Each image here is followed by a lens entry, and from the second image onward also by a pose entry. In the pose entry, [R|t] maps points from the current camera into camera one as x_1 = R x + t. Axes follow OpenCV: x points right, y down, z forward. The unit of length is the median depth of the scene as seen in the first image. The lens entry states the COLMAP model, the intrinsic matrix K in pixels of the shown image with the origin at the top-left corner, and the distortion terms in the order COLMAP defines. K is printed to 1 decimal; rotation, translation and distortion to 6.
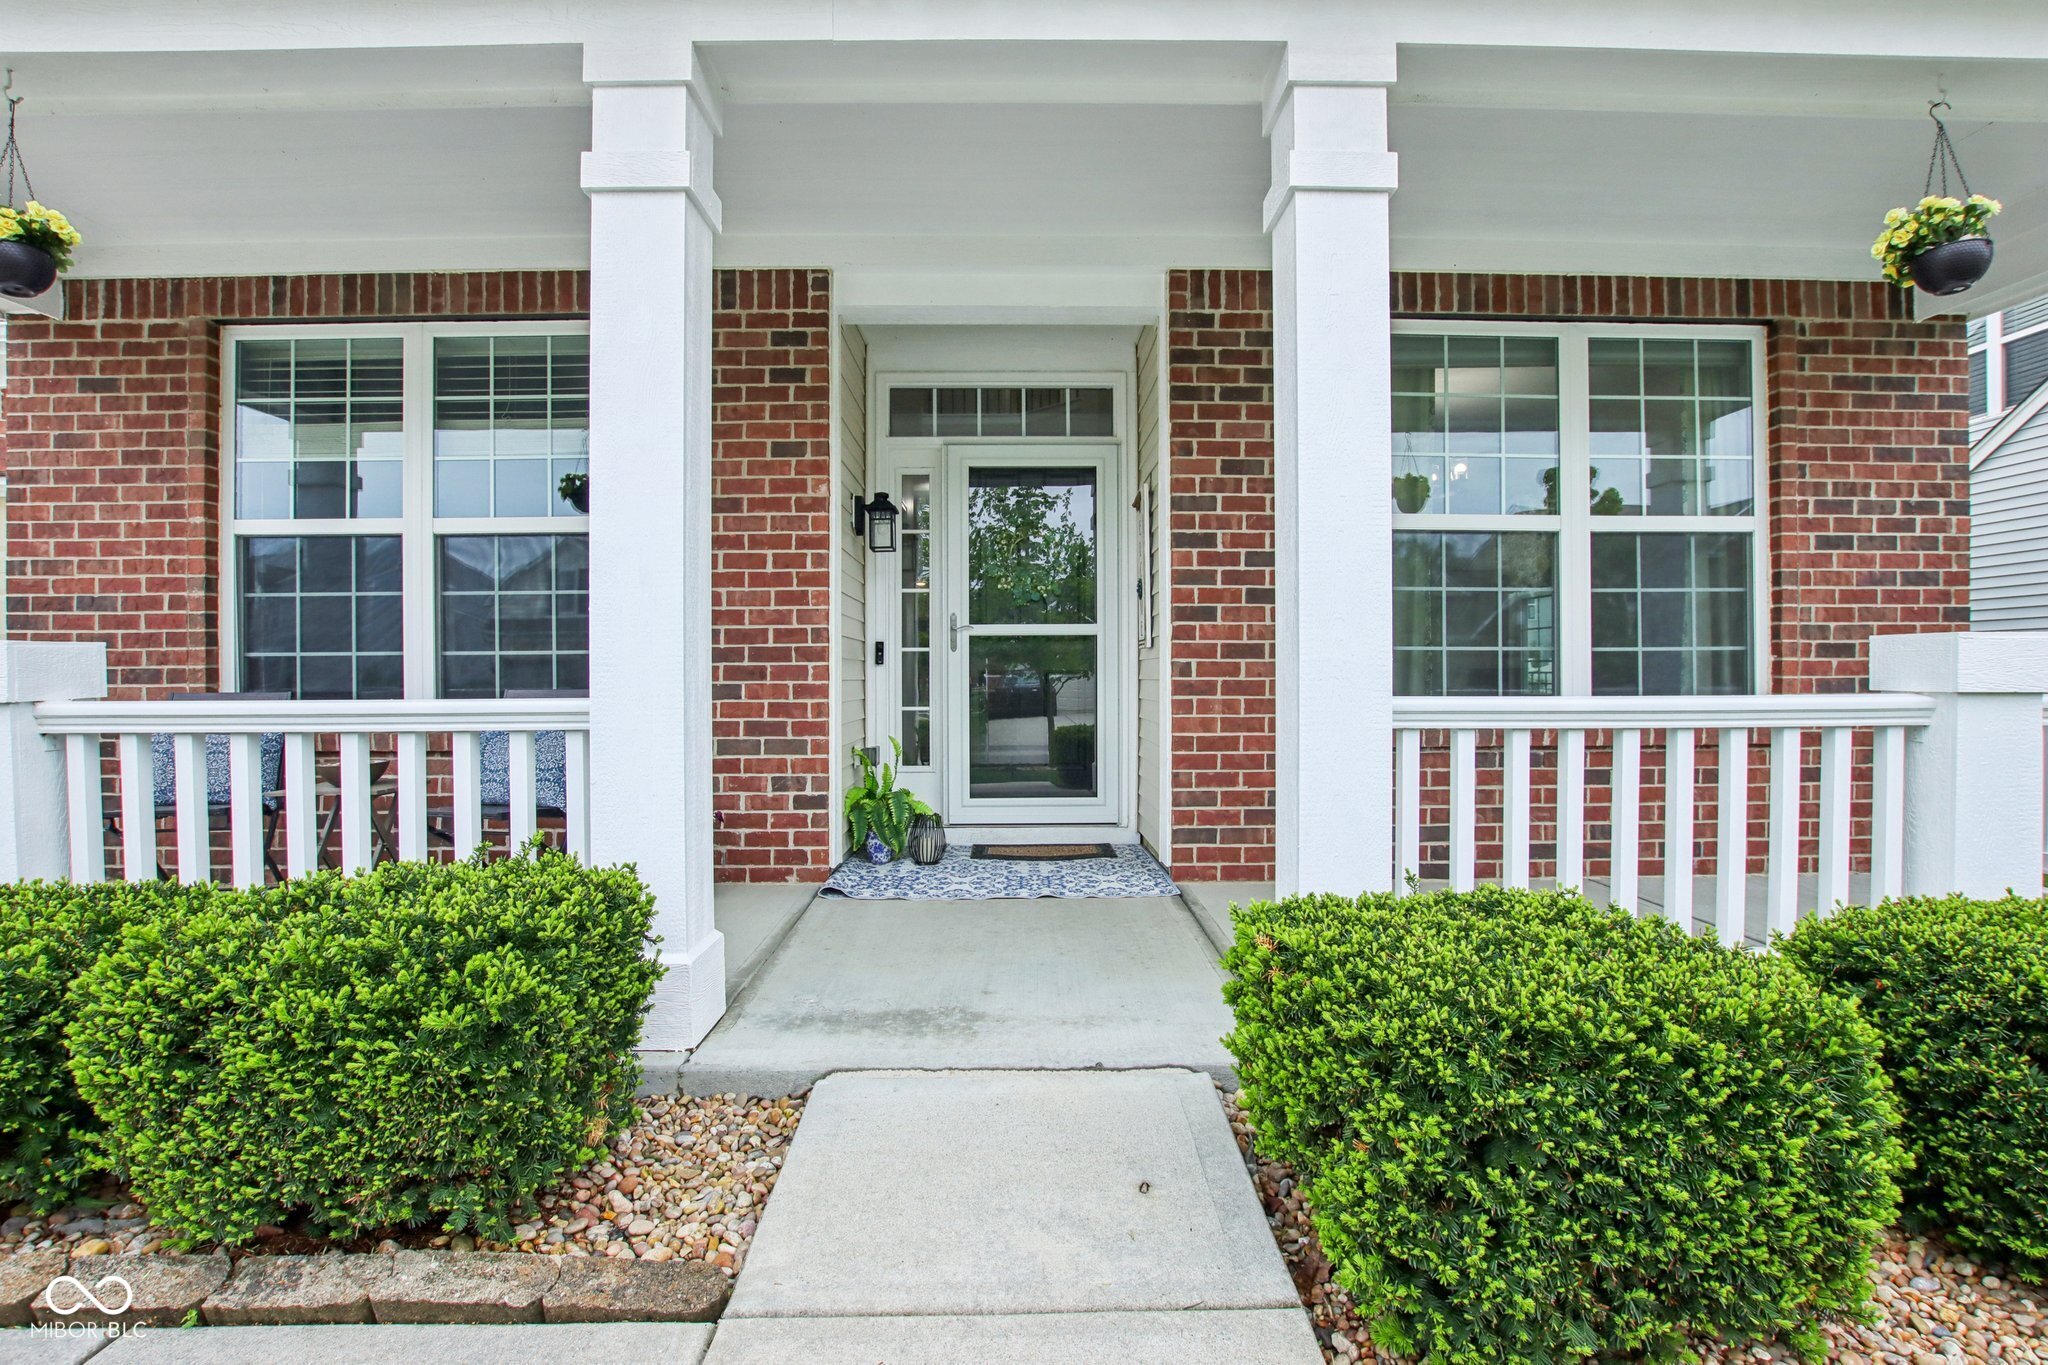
lens RADIAL K [[958.9, 0, 1024.0], [0, 958.9, 682.5], [0, 0, 1]] dist [-0.022364, 0.001782]
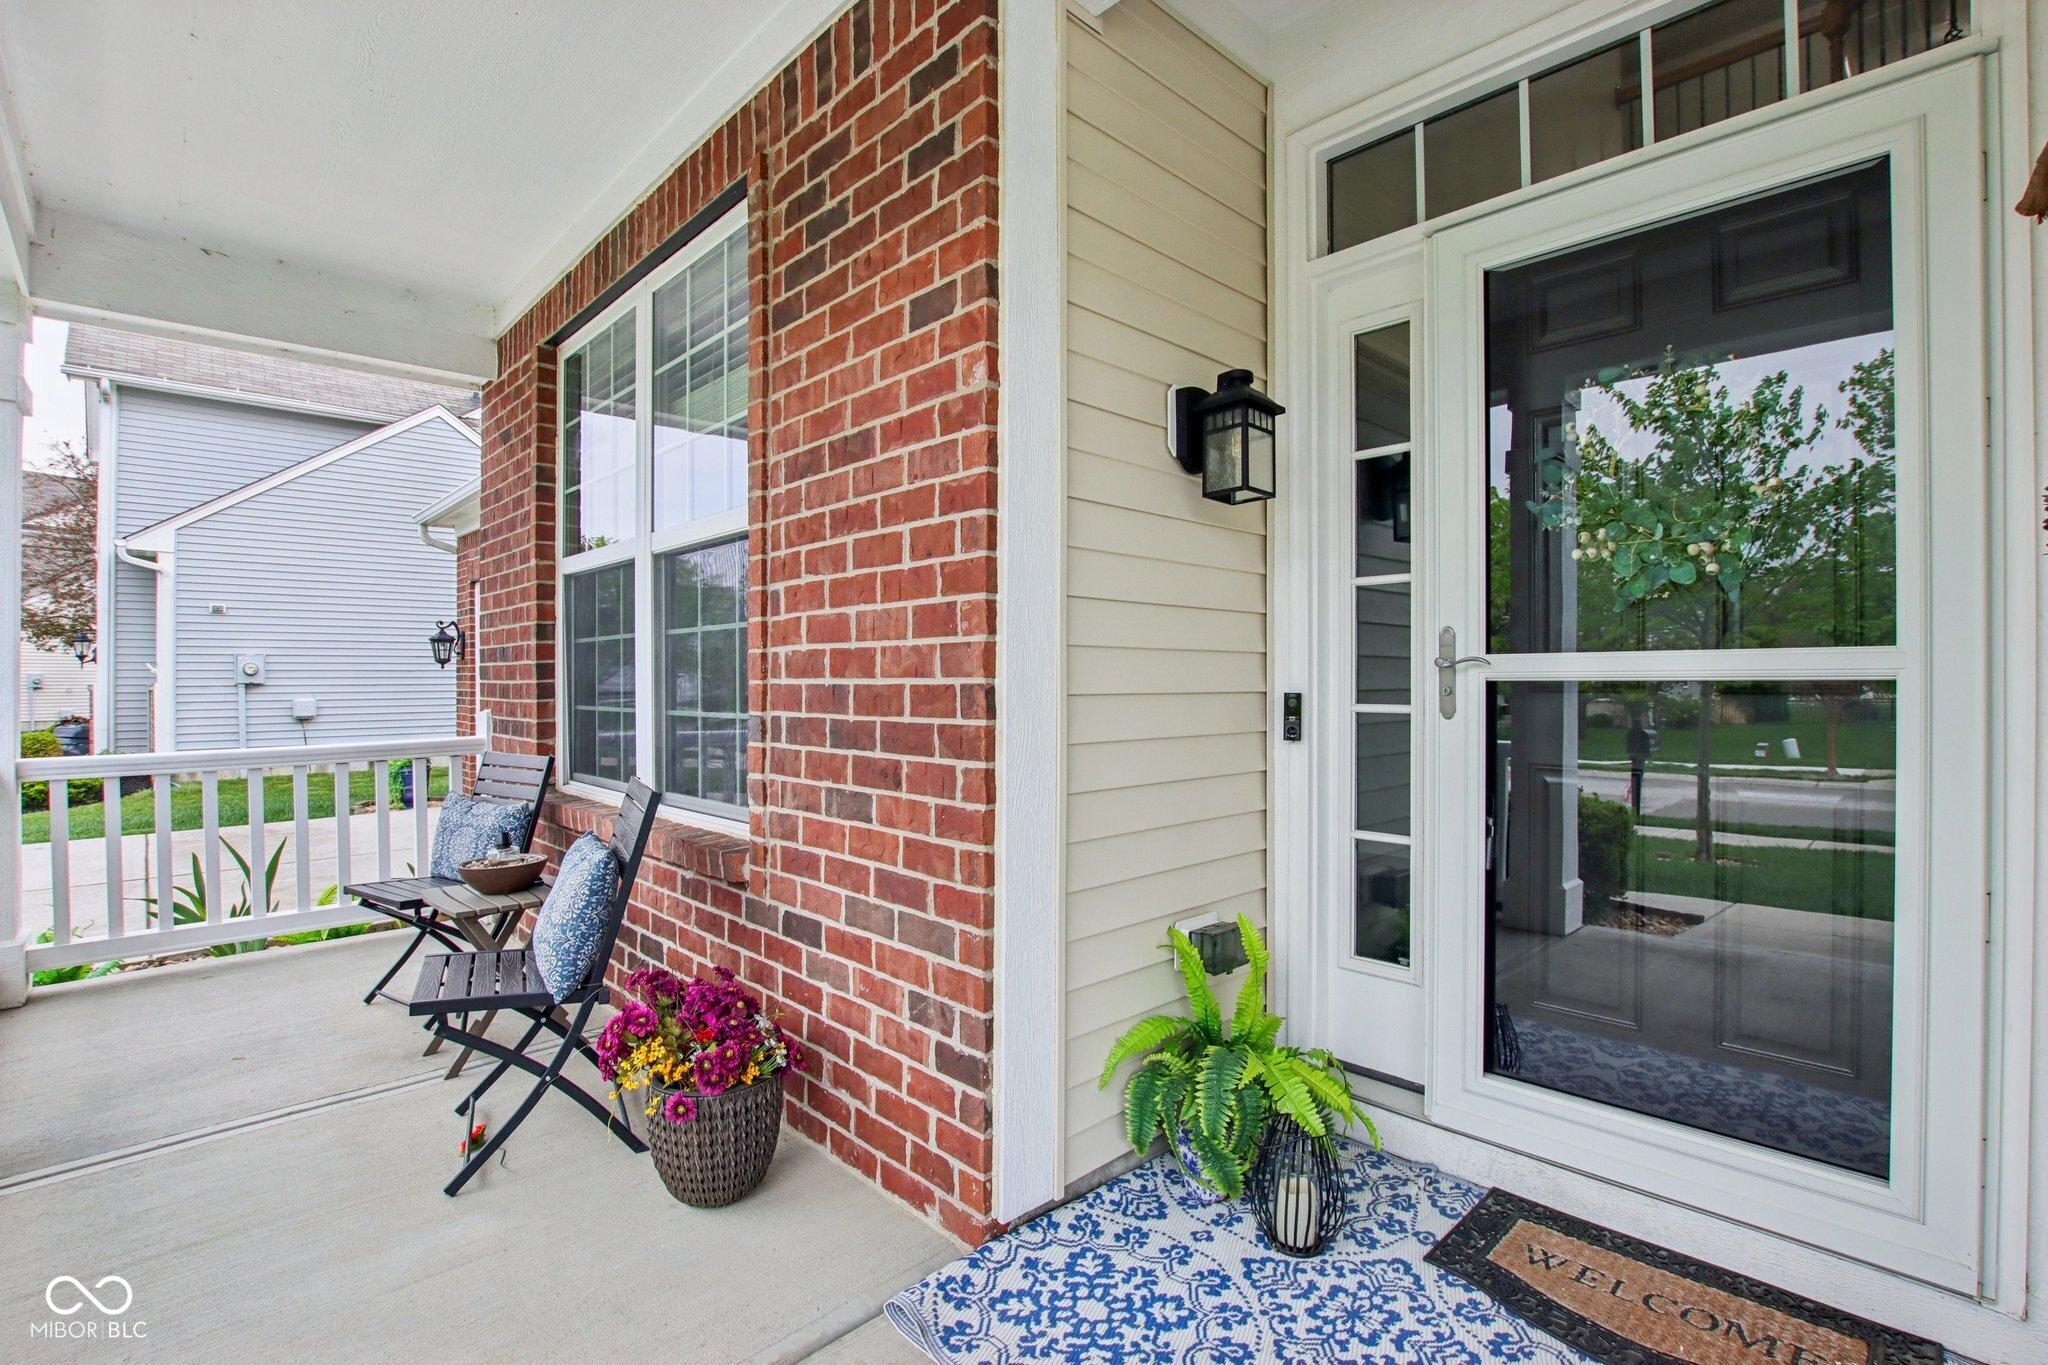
lens RADIAL K [[958.9, 0, 1024.0], [0, 958.9, 682.5], [0, 0, 1]] dist [-0.022364, 0.001782]
pose [[0.681184, 0.005204, -0.732094, 0.131873], [-0.006995, 0.999975, 0.000599, -0.058472], [0.732079, 0.004713, 0.681203, 0.711411]]
